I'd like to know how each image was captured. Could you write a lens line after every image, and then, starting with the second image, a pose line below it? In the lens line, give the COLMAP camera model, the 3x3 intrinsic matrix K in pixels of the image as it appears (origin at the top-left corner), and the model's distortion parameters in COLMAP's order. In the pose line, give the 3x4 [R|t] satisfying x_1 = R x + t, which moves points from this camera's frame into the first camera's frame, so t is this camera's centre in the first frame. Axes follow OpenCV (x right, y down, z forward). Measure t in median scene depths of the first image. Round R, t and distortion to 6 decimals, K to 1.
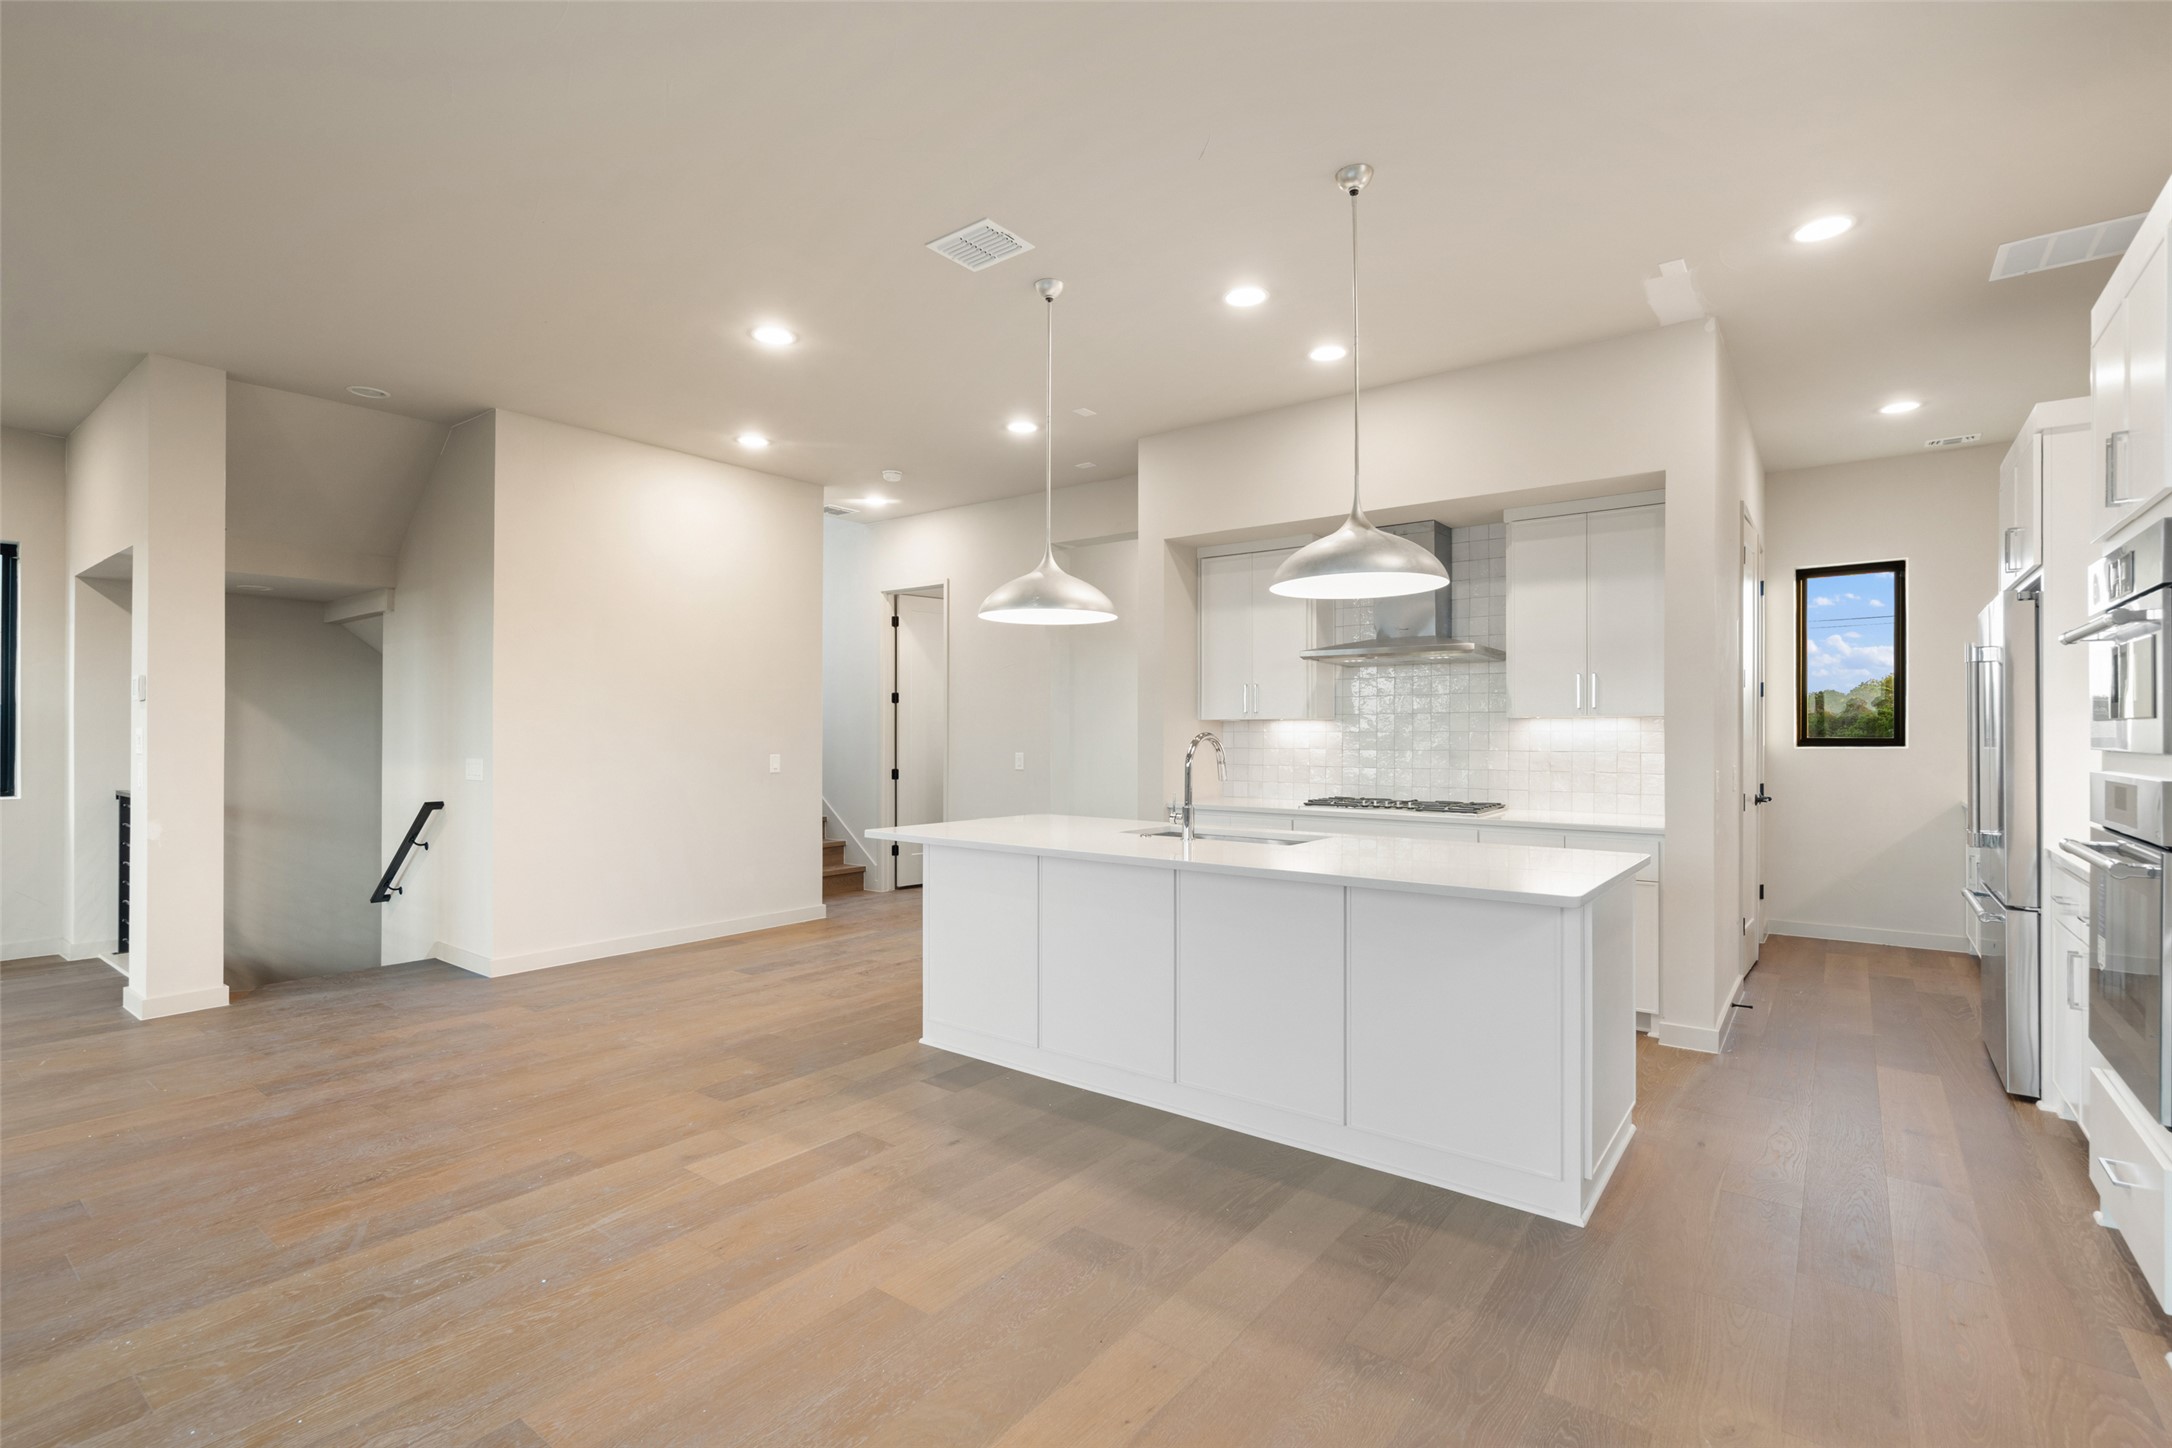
lens RADIAL K [[985.1, 0, 1087.7], [0, 985.1, 735.2], [0, 0, 1]] dist [0.000532, 0.000070]
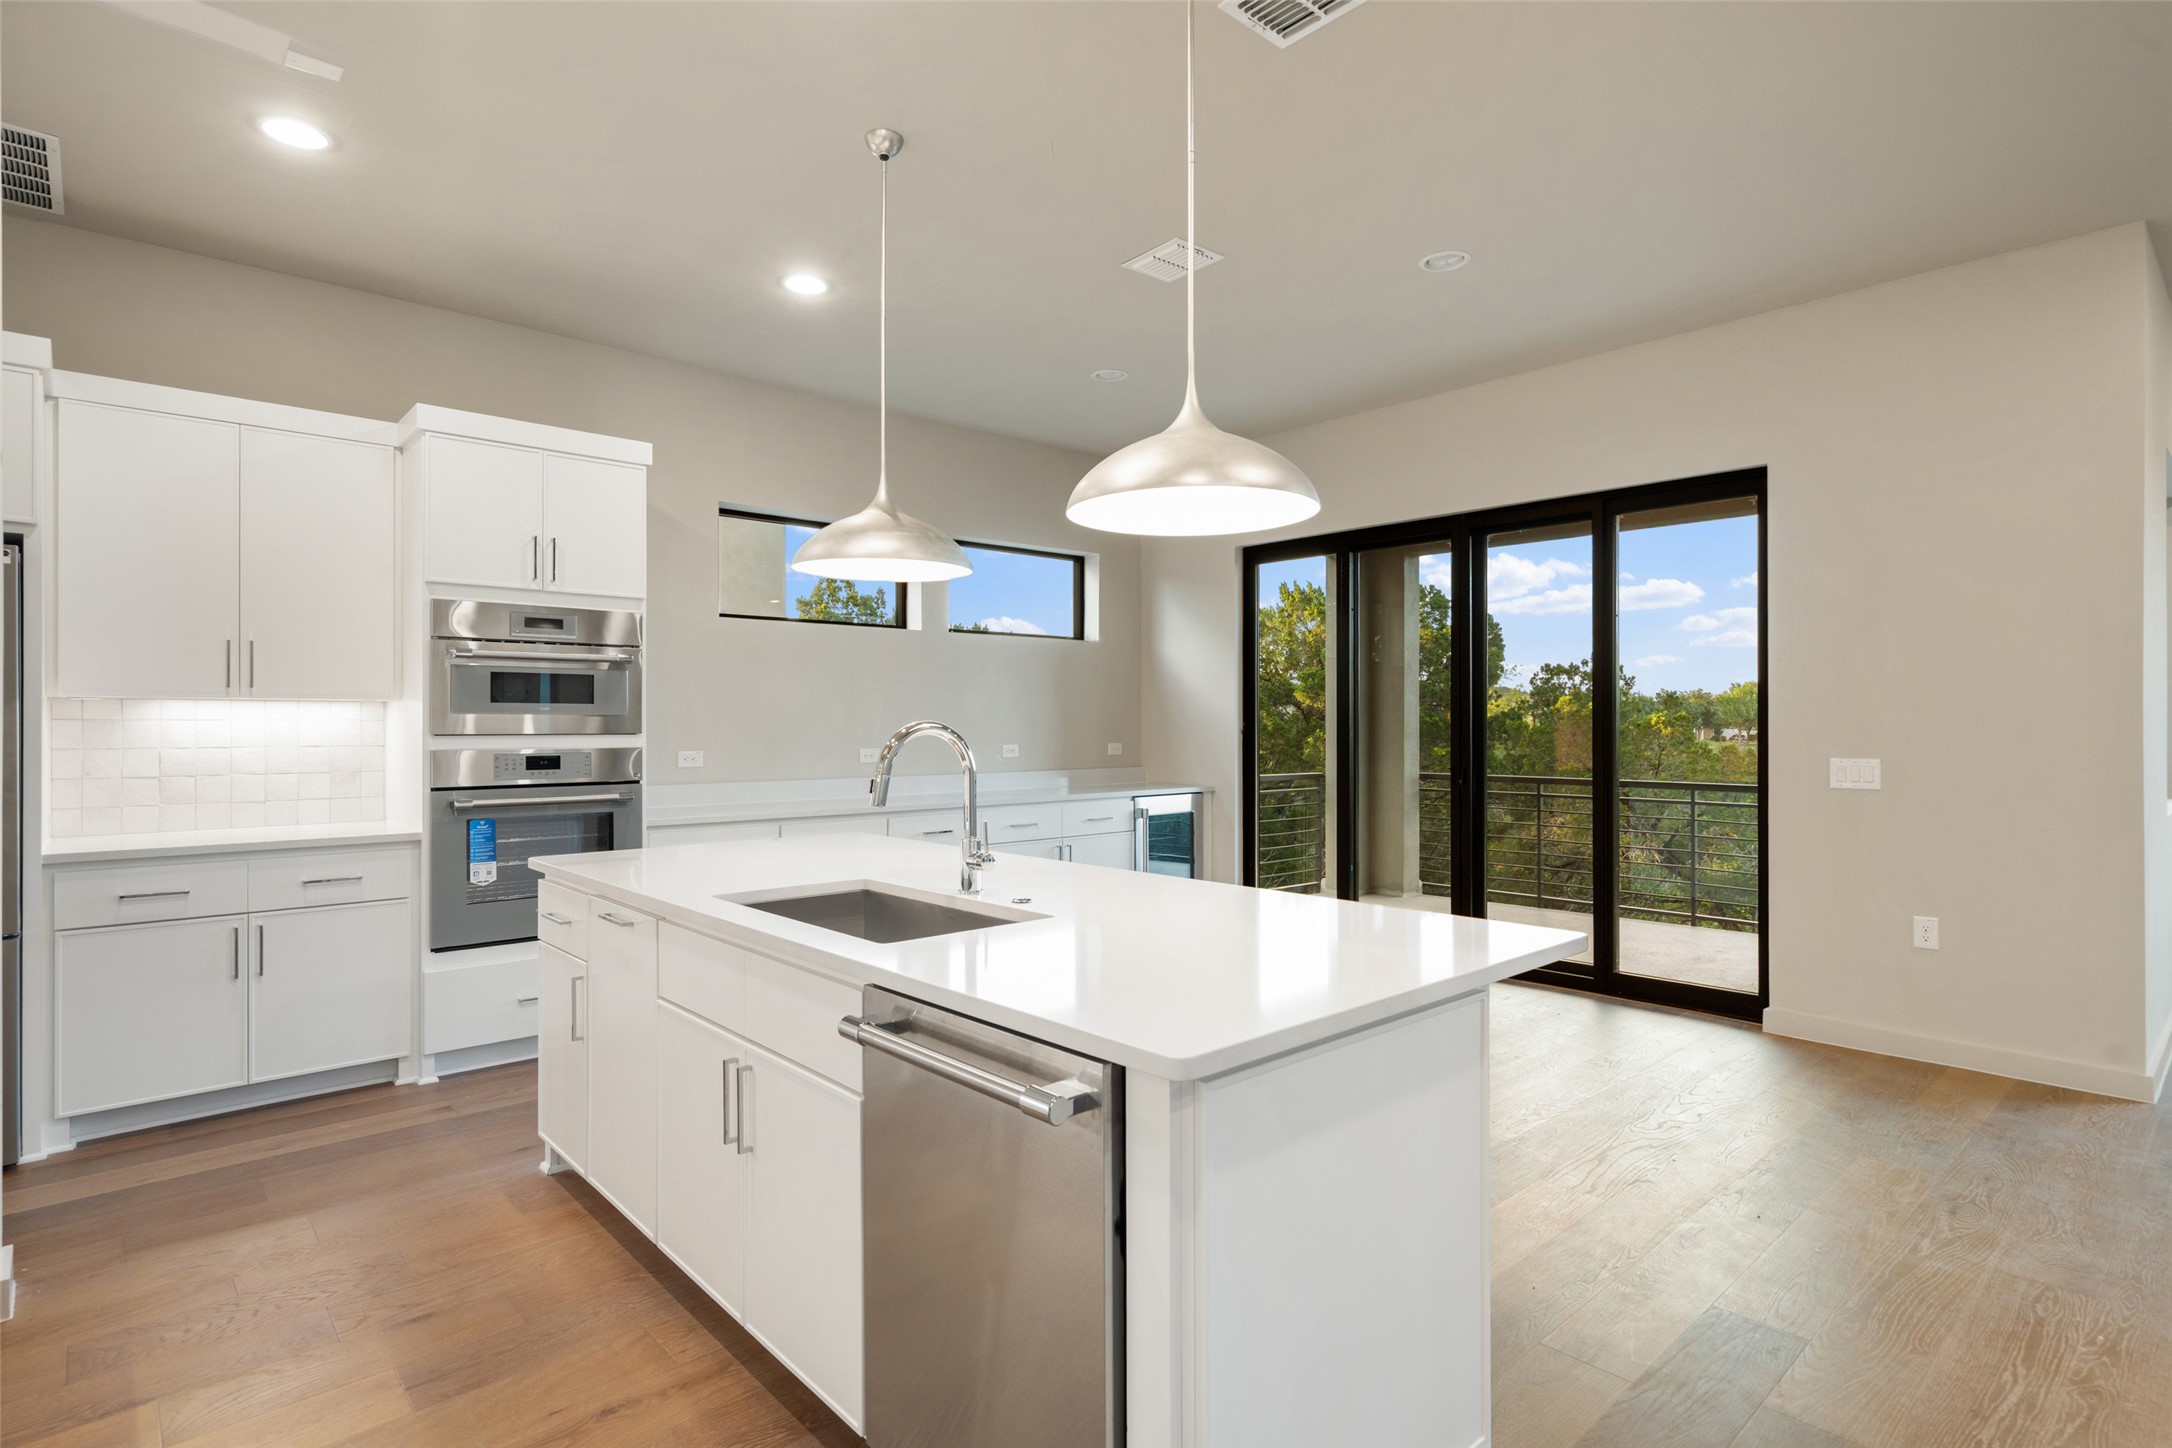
lens RADIAL K [[1098.3, 0, 1095.5], [0, 1098.3, 720.4], [0, 0, 1]] dist [0.001859, 0.003441]
pose [[-0.984660, 0.000995, 0.174479, -0.071958], [0.000956, 0.999999, -0.000305, -0.002461], [-0.174479, -0.000134, -0.984661, 1.217500]]
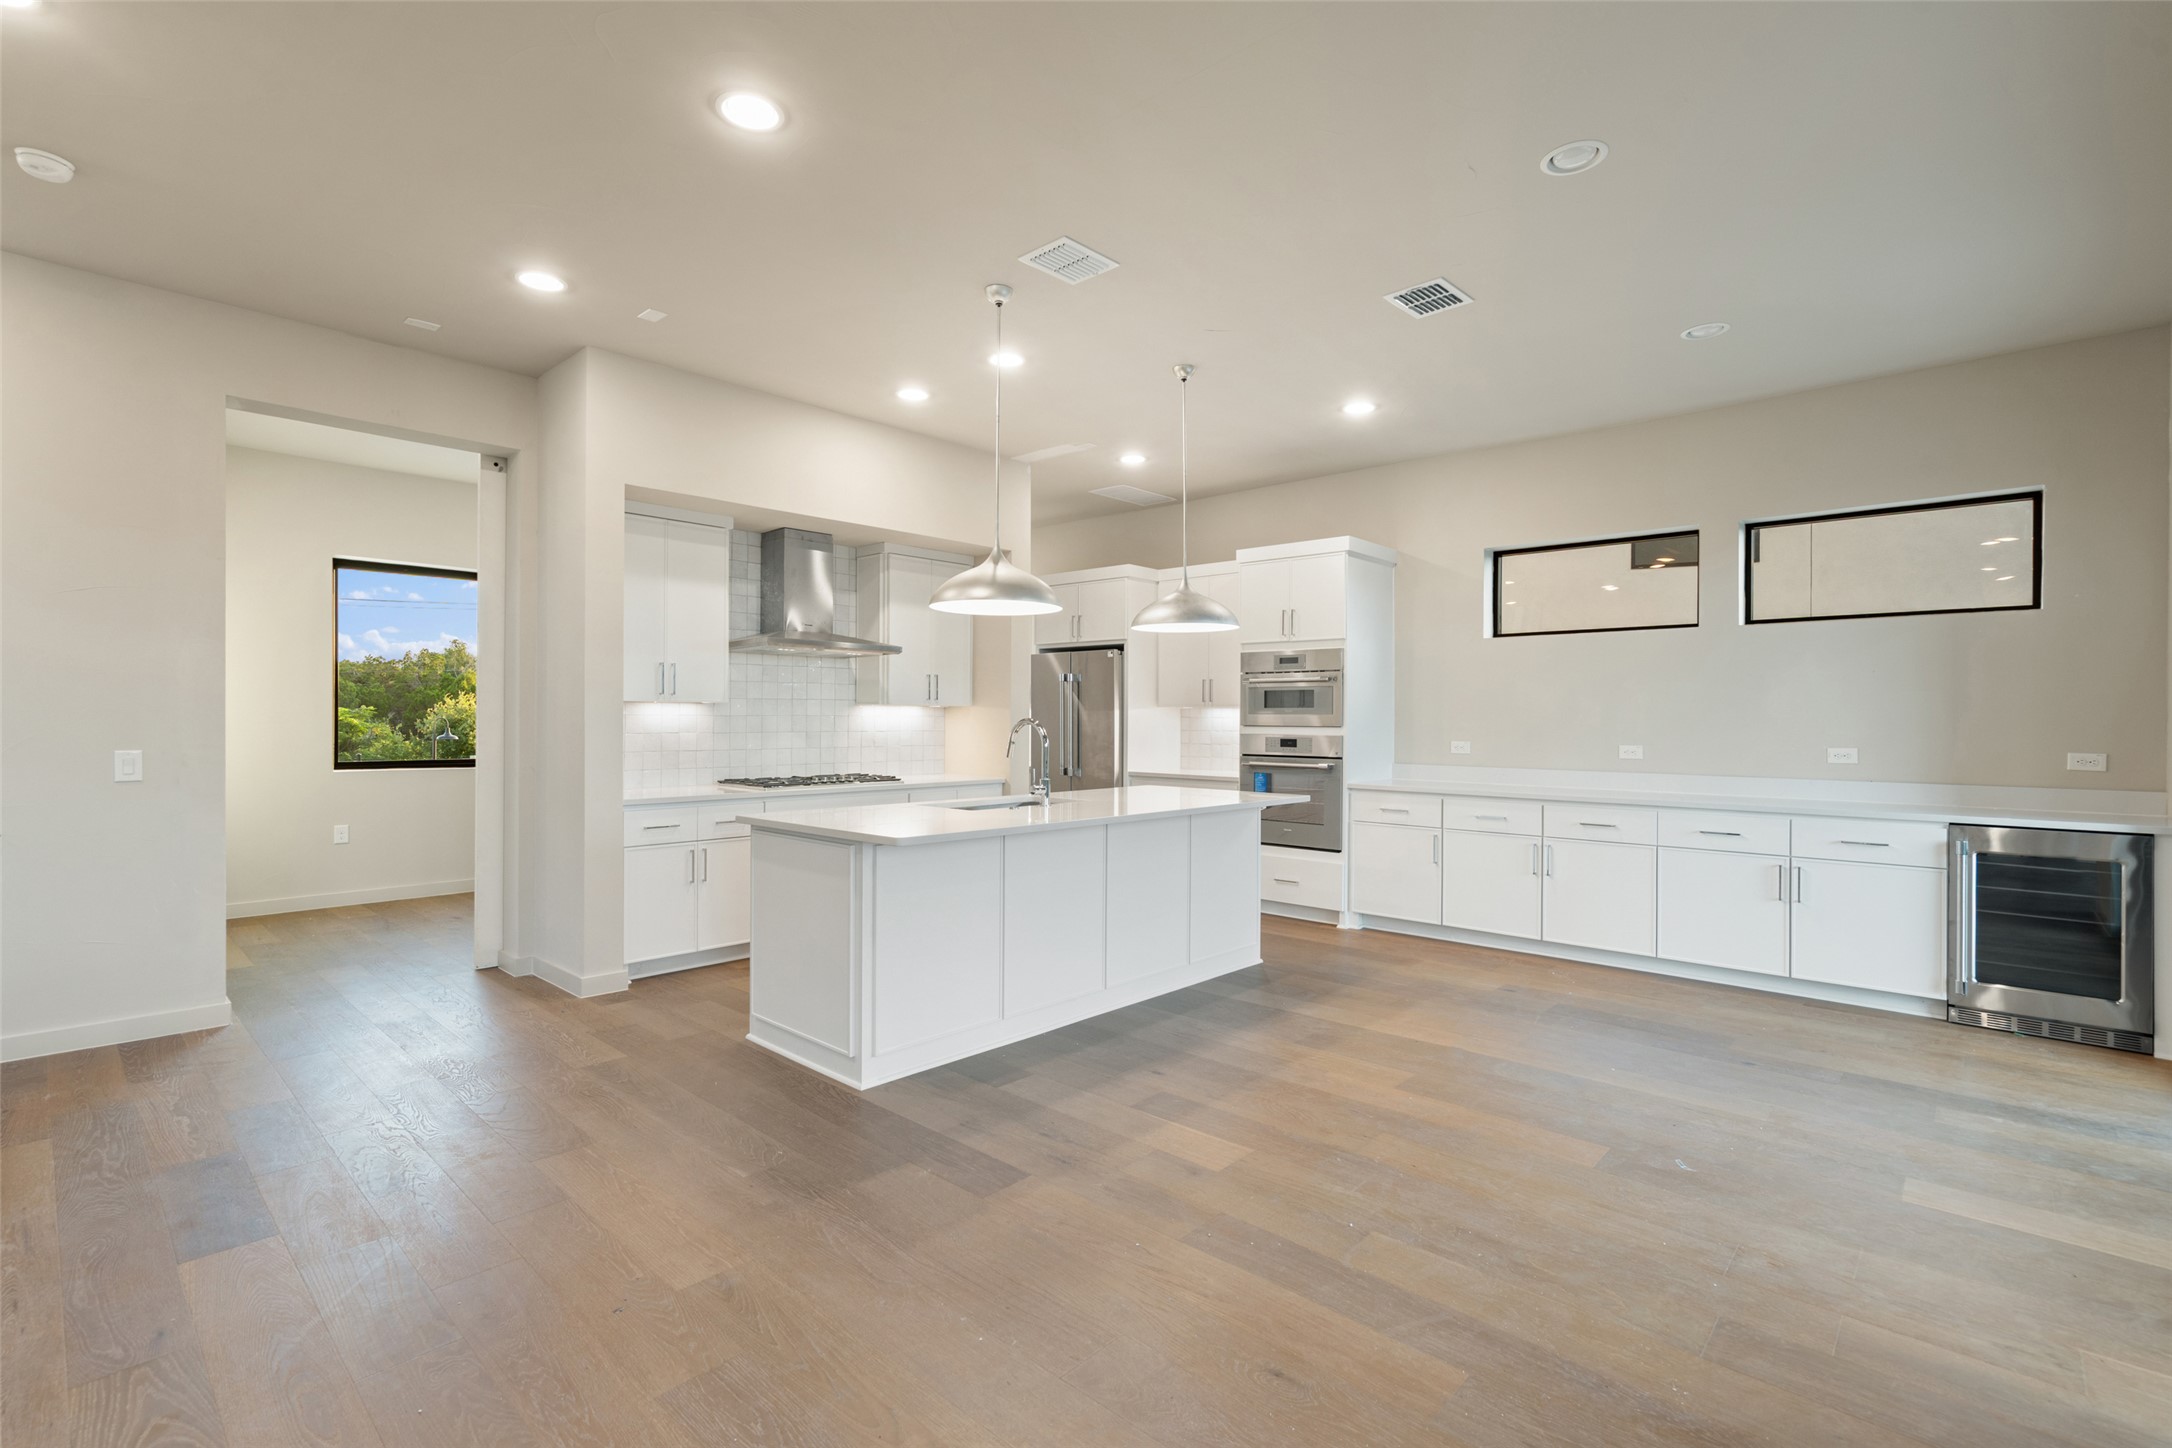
lens RADIAL K [[985.1, 0, 1074.9], [0, 985.1, 722.2], [0, 0, 1]] dist [0.000532, 0.000070]
pose [[0.103265, -0.003870, 0.994646, -0.807778], [-0.002384, 0.999989, 0.004138, -0.002166], [-0.994651, -0.002799, 0.103255, 0.608907]]
